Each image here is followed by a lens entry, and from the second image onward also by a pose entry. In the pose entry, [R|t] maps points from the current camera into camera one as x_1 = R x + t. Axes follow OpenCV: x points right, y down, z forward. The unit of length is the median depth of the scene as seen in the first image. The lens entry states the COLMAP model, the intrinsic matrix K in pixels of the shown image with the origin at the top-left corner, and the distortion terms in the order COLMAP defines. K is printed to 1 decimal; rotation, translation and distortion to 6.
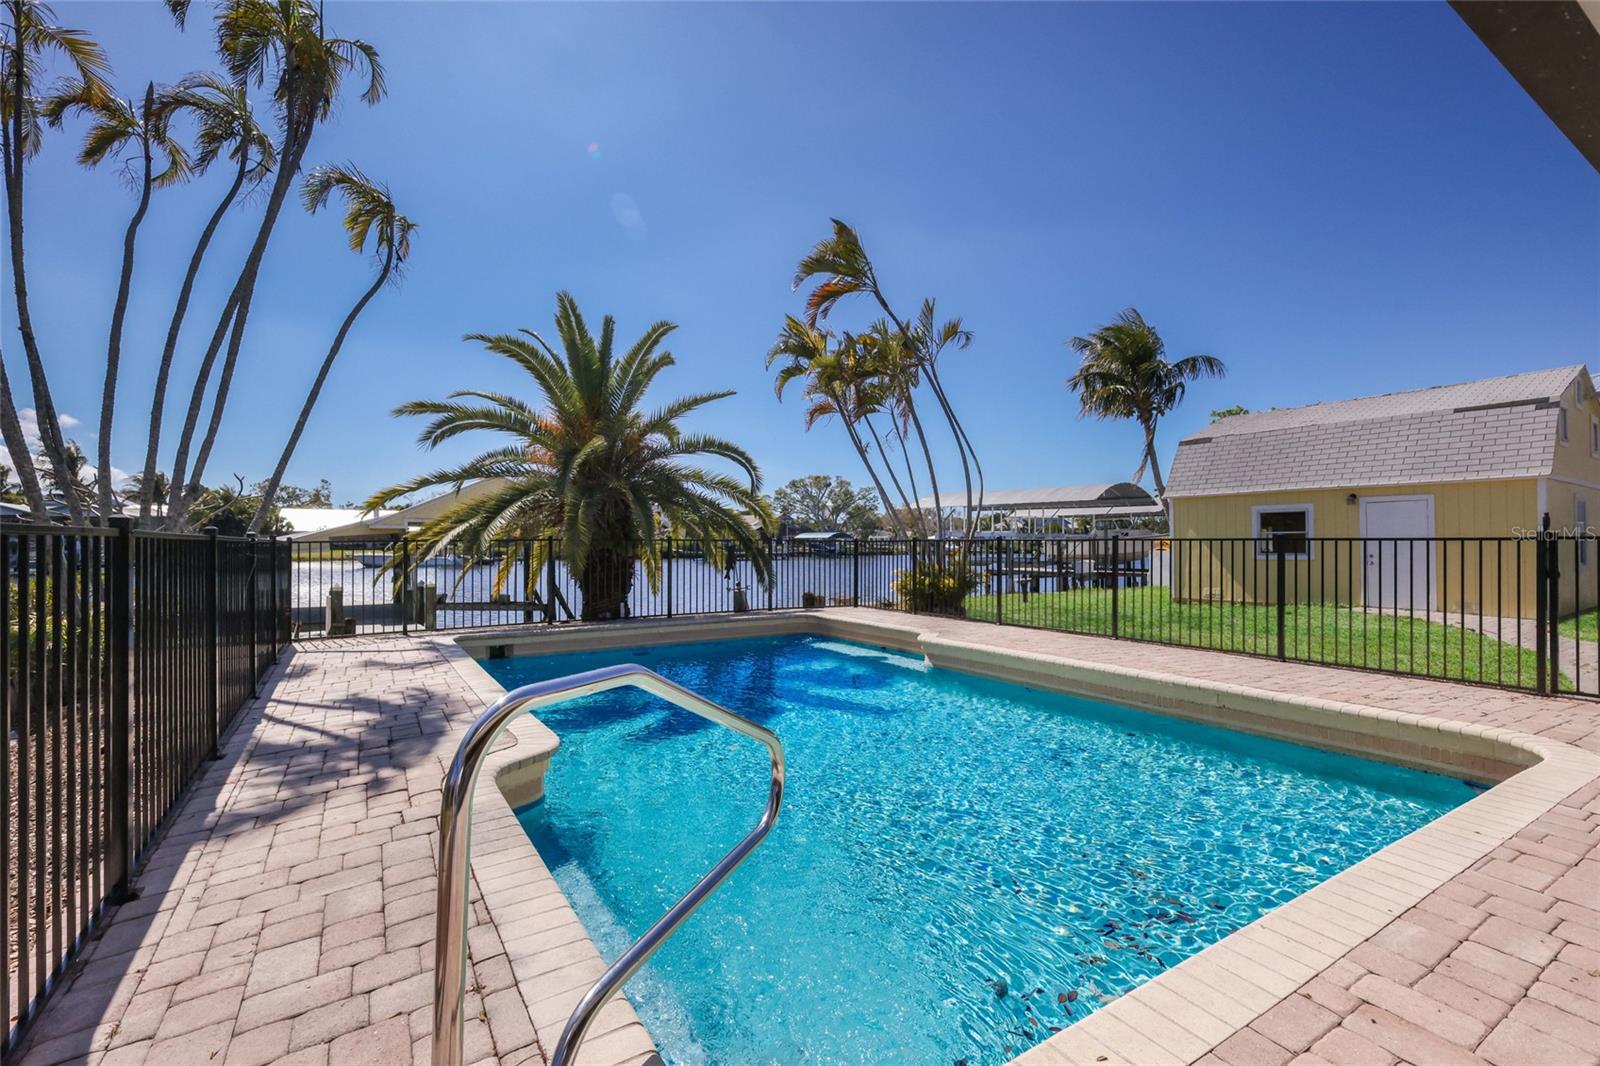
lens RADIAL K [[698.8, 0, 803.2], [0, 698.8, 541.8], [0, 0, 1]] dist [0.002566, 0.000189]
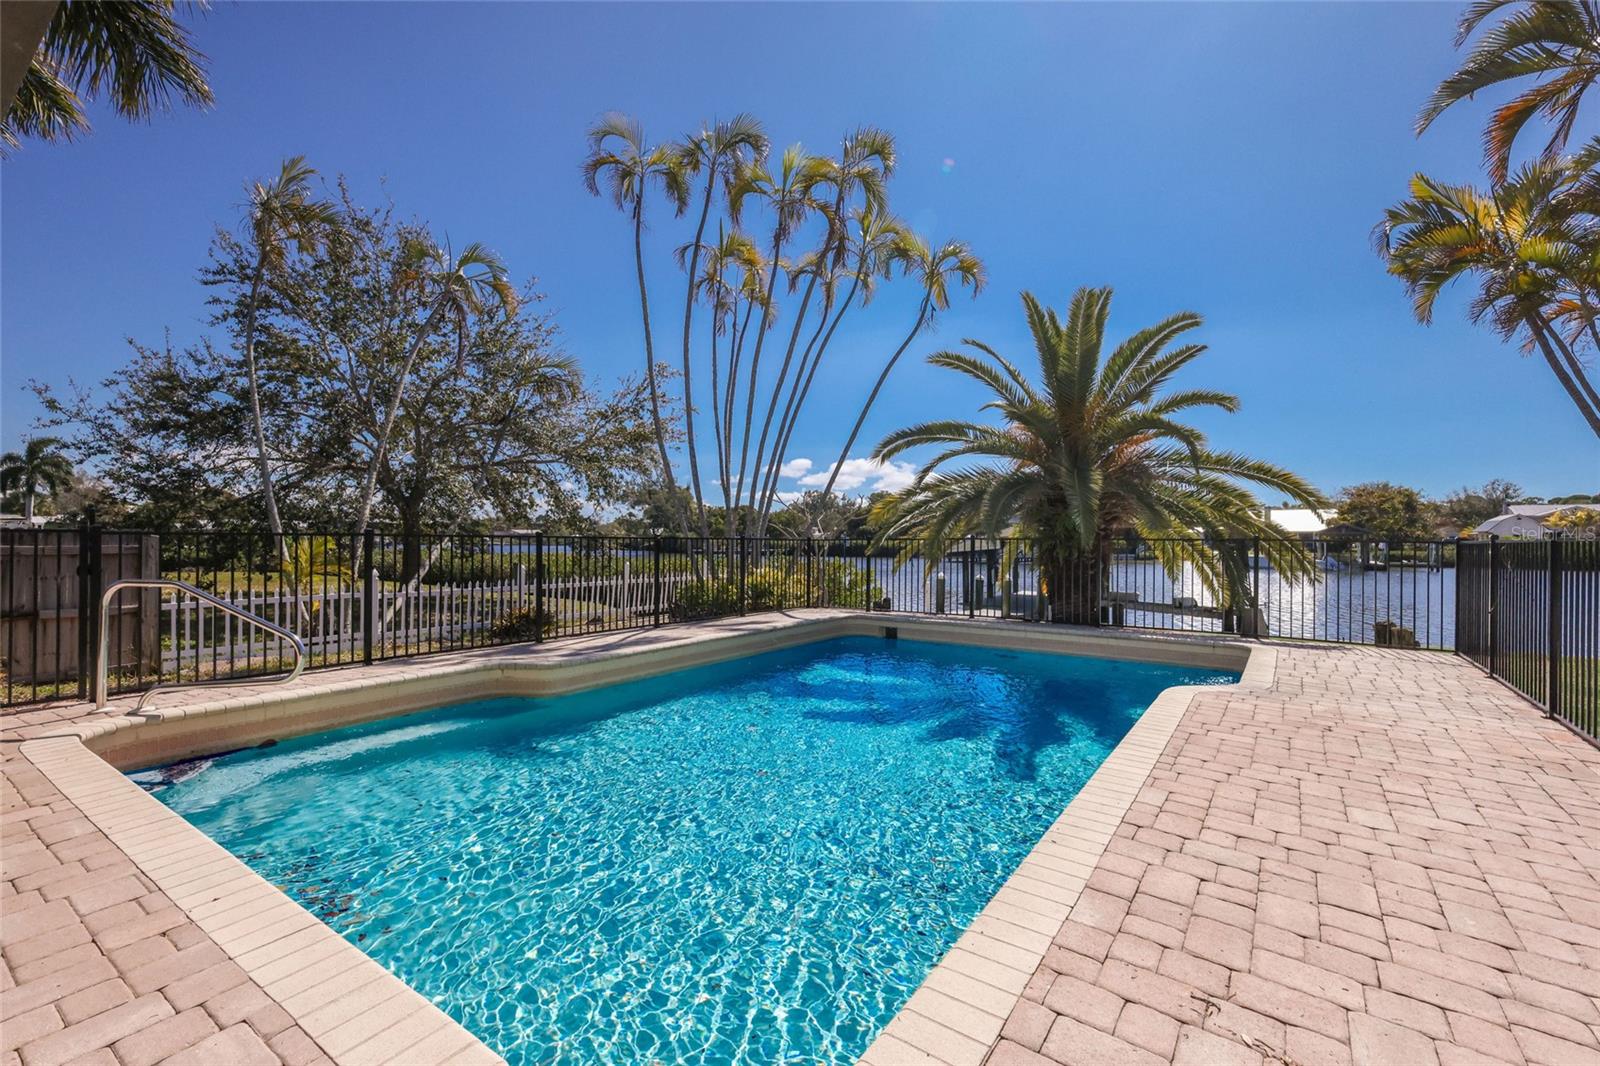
lens RADIAL K [[698.8, 0, 799.6], [0, 698.8, 538.4], [0, 0, 1]] dist [0.002566, 0.000189]
pose [[0.370229, -0.000984, -0.928940, 0.406630], [-0.005207, 0.999982, -0.003135, 0.001326], [0.928926, 0.005998, 0.370217, 0.276798]]
